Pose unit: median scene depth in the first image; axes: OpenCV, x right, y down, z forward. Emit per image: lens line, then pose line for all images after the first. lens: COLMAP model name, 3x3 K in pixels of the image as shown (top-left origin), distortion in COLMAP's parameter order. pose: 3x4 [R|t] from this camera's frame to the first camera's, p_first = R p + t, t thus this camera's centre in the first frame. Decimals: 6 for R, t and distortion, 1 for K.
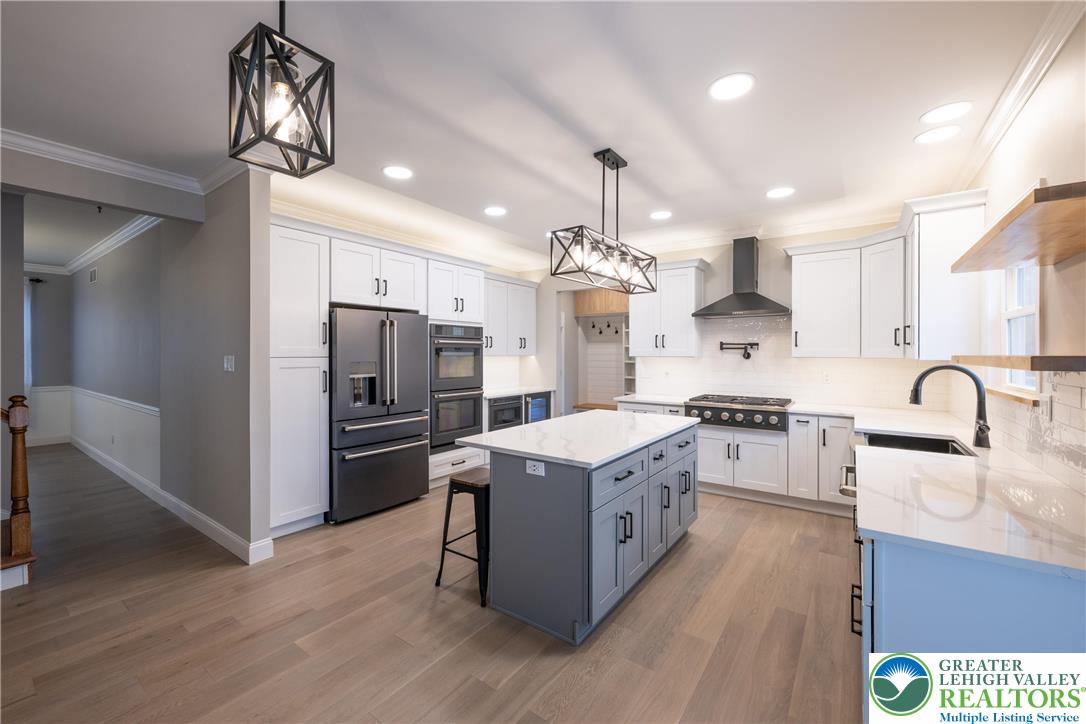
lens RADIAL K [[434.3, 0, 535.8], [0, 434.3, 358.4], [0, 0, 1]] dist [-0.000363, -0.000248]
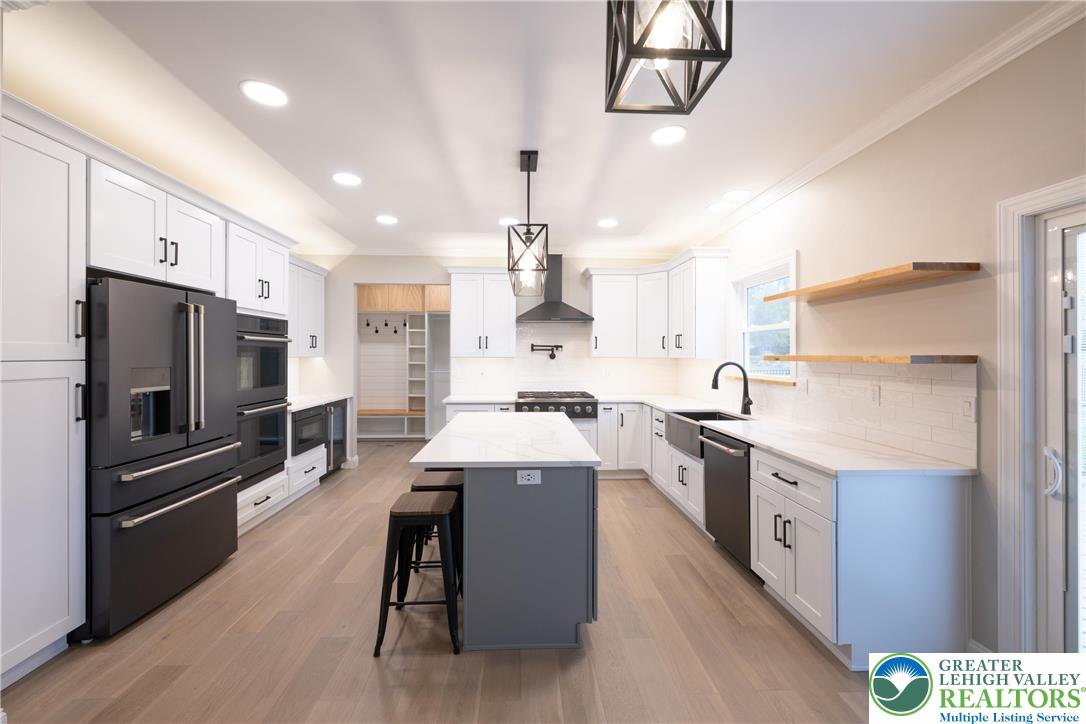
lens RADIAL K [[434.3, 0, 533.1], [0, 434.3, 357.8], [0, 0, 1]] dist [-0.000363, -0.000248]
pose [[0.786003, -0.005092, 0.618202, -0.332460], [0.007426, 0.999972, -0.001204, -0.001021], [-0.618179, 0.005537, 0.786018, 0.154159]]
